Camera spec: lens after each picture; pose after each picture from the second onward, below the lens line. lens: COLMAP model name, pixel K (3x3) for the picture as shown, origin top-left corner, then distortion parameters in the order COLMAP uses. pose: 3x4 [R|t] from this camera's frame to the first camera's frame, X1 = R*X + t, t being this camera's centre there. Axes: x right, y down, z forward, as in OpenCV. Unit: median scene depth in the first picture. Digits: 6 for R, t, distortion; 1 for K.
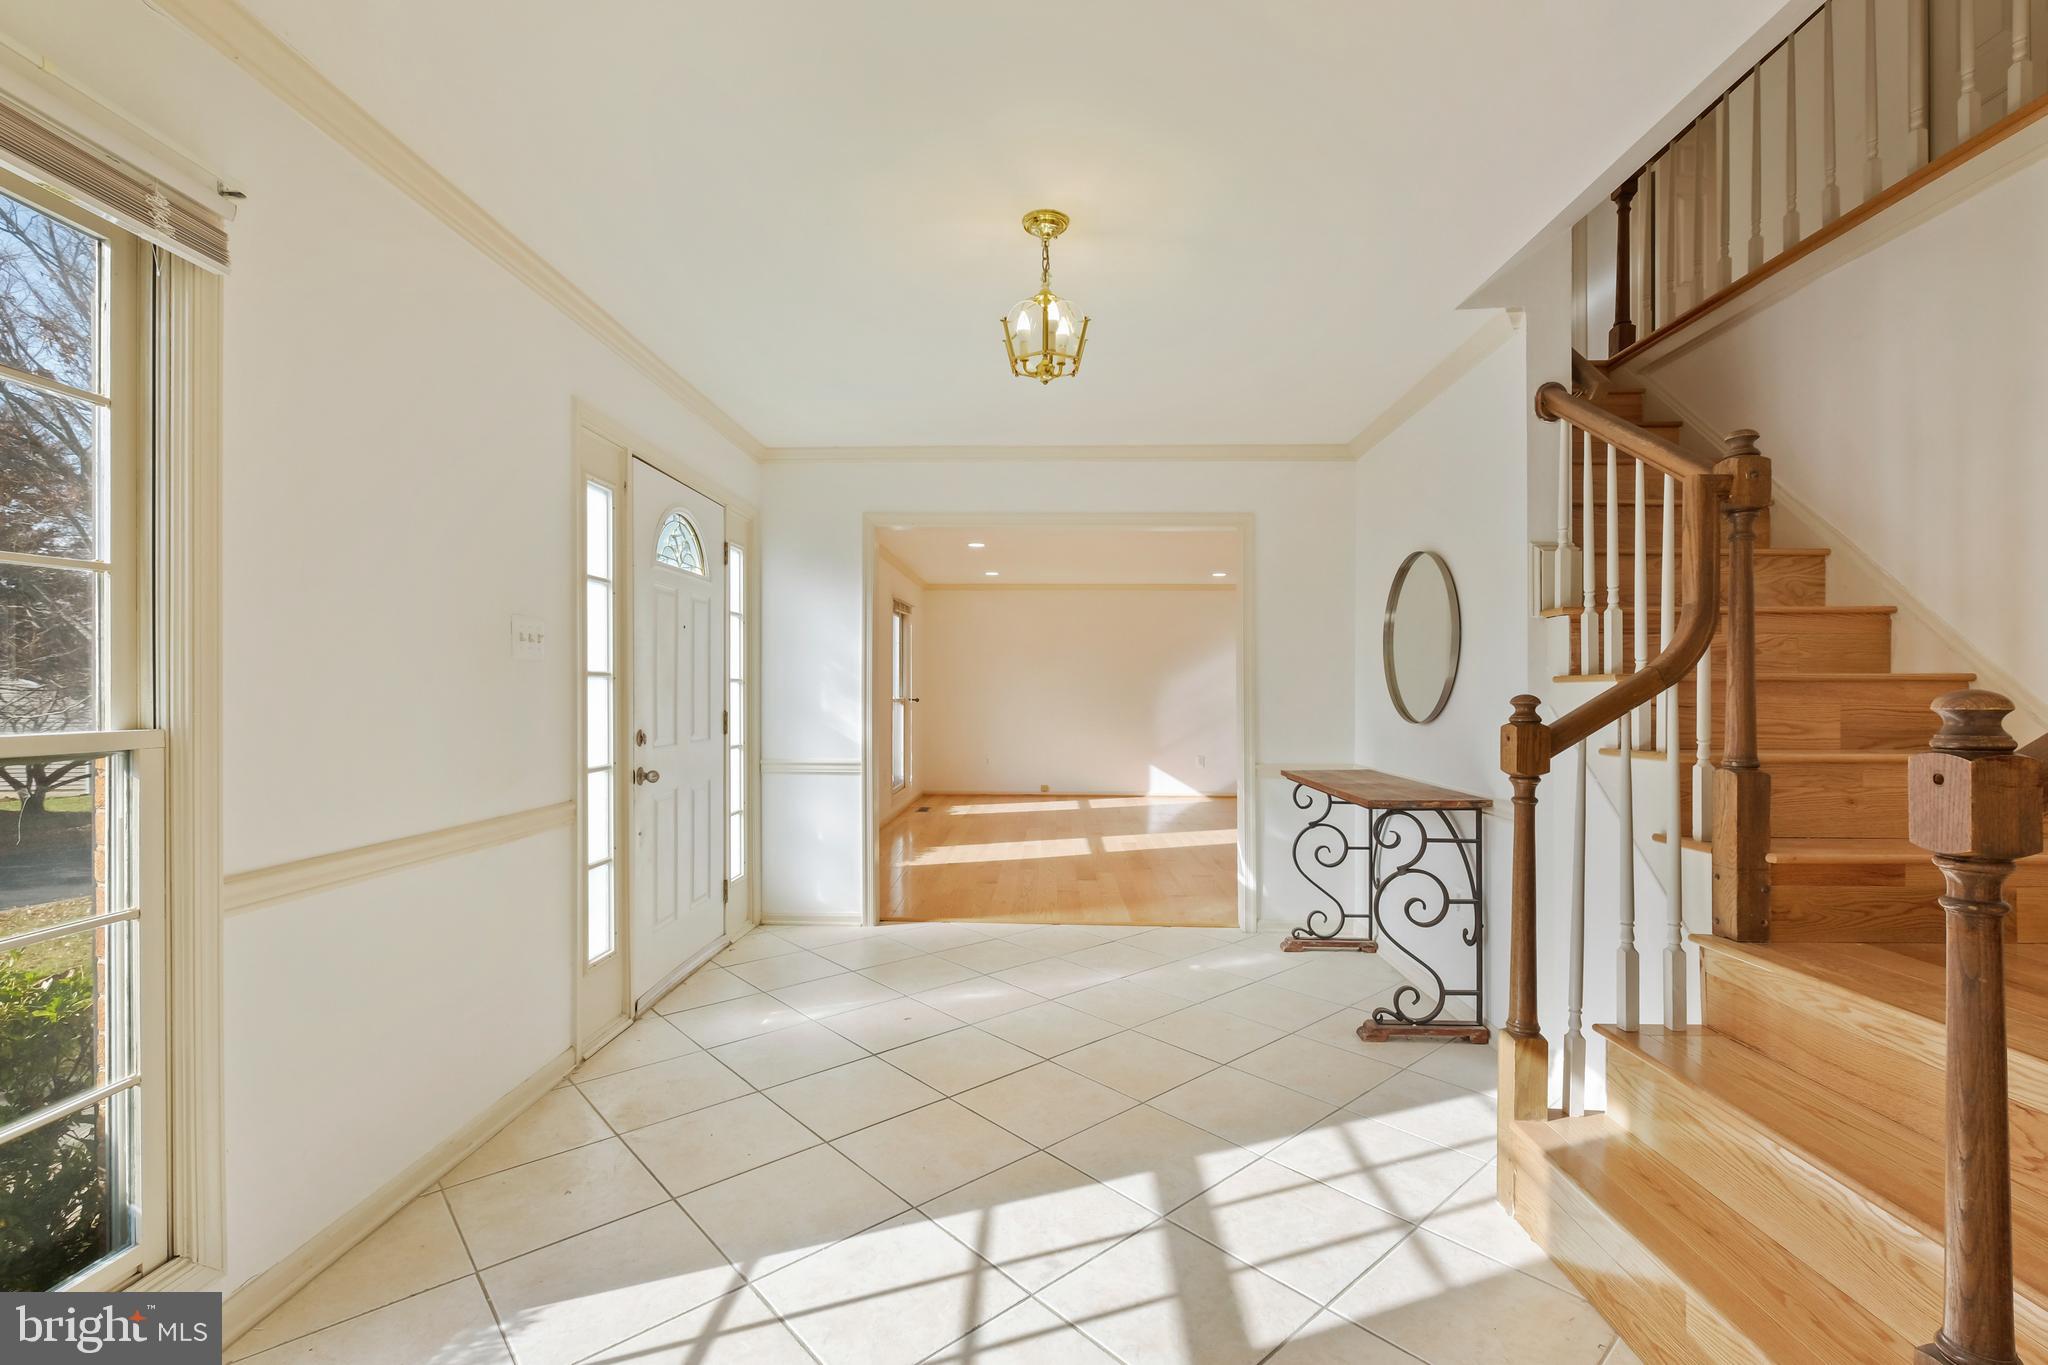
lens RADIAL K [[880.8, 0, 1026.8], [0, 880.8, 691.5], [0, 0, 1]] dist [-0.006476, 0.000056]
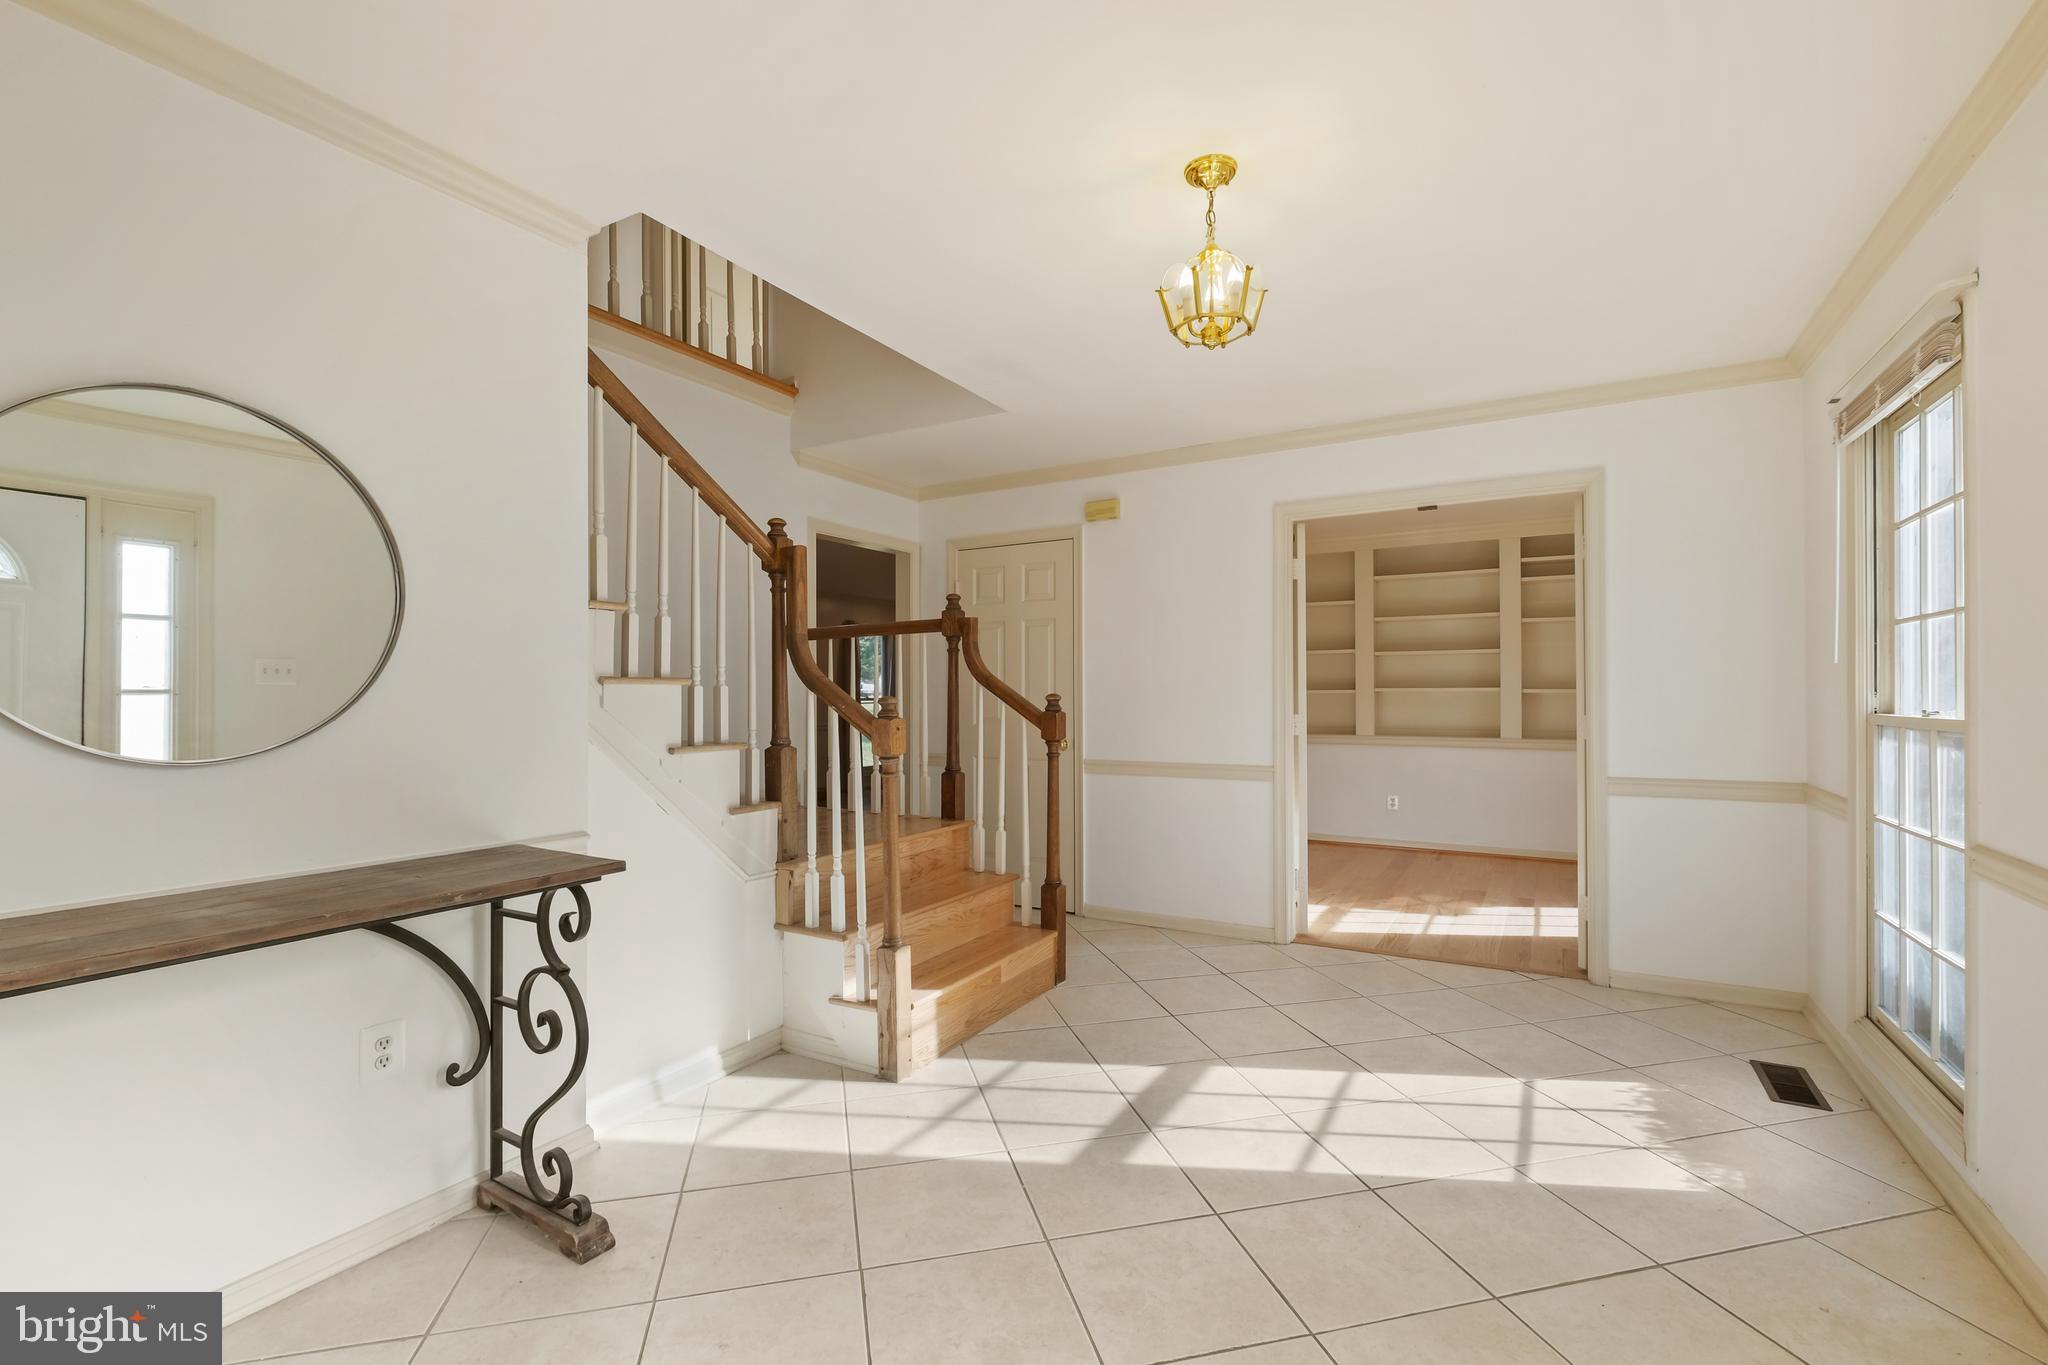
lens RADIAL K [[880.8, 0, 1026.8], [0, 880.8, 691.5], [0, 0, 1]] dist [-0.006476, 0.000056]
pose [[-0.872736, 0.003021, 0.488183, -0.252971], [0.002457, 0.999995, -0.001795, -0.000317], [-0.488186, -0.000367, -0.872739, 1.881794]]
